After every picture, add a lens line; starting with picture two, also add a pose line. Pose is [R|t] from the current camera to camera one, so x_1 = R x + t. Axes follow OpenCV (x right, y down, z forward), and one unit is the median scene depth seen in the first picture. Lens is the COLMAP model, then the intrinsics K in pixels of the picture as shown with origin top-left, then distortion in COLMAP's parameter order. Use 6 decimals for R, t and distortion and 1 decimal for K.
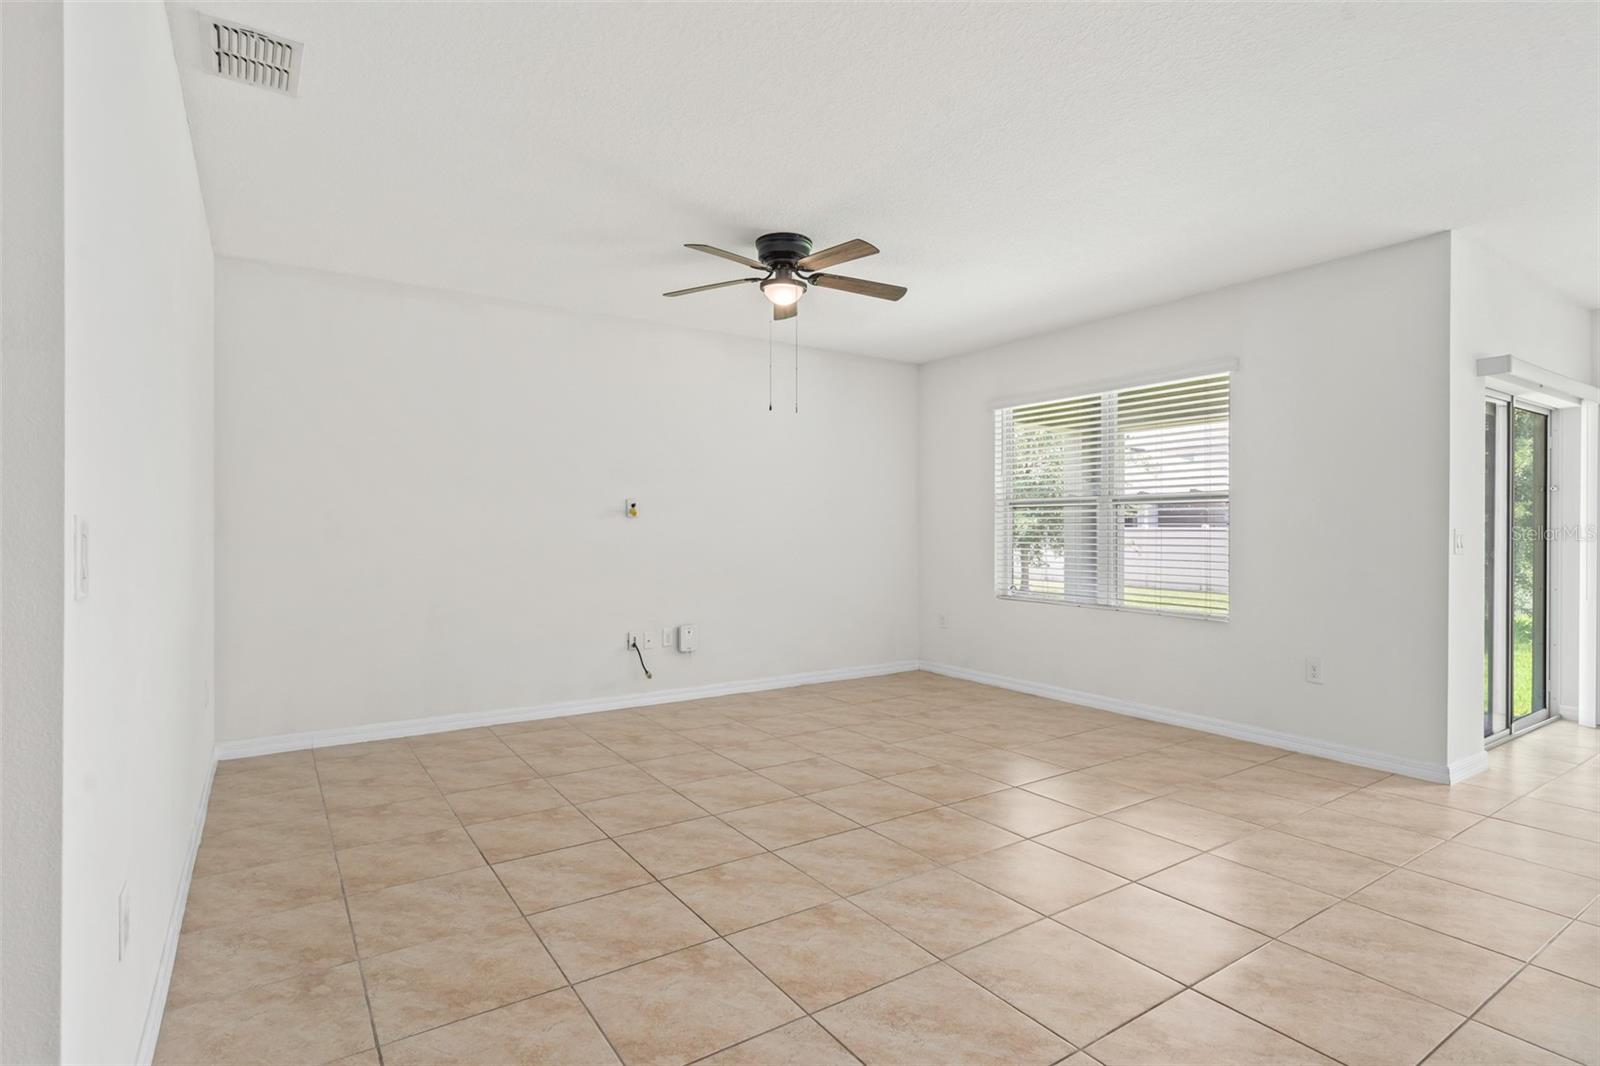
lens RADIAL K [[783.0, 0, 802.6], [0, 783.0, 526.5], [0, 0, 1]] dist [0.006974, 0.000732]
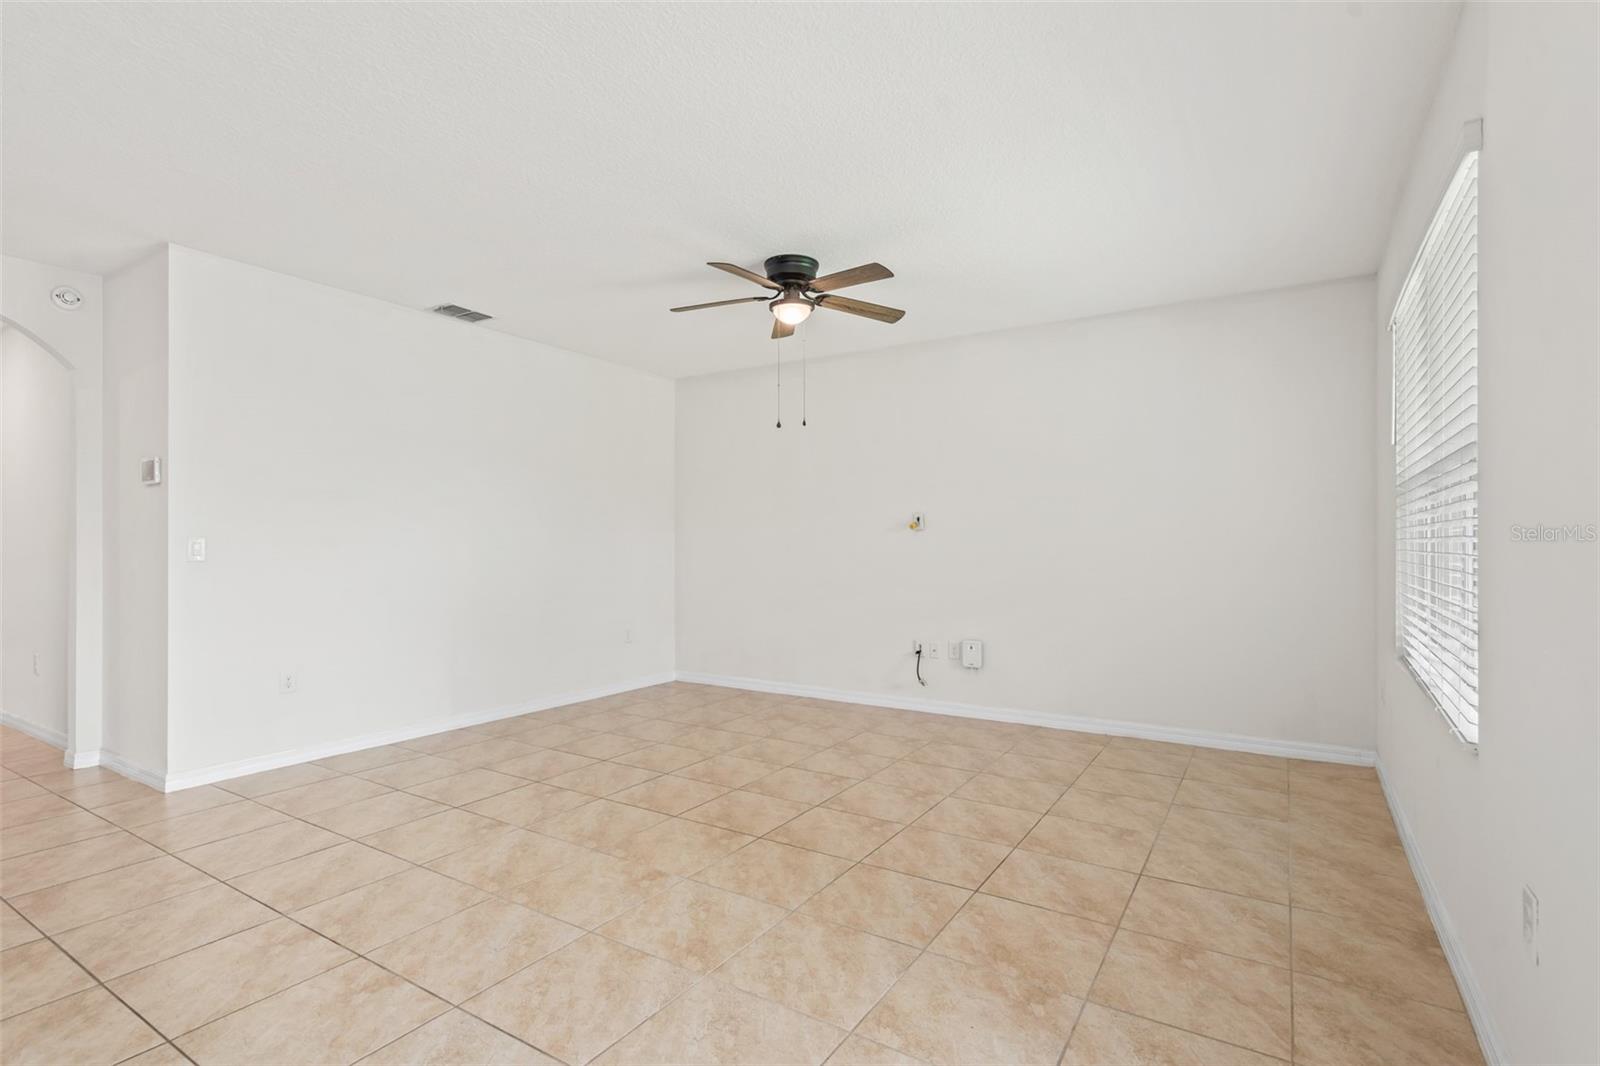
lens RADIAL K [[783.0, 0, 815.4], [0, 783.0, 570.5], [0, 0, 1]] dist [0.006974, 0.000732]
pose [[0.400849, 0.027155, -0.915742, 0.945967], [0.006064, 0.999460, 0.032292, 0.010179], [0.916124, -0.018498, 0.400468, 0.628420]]
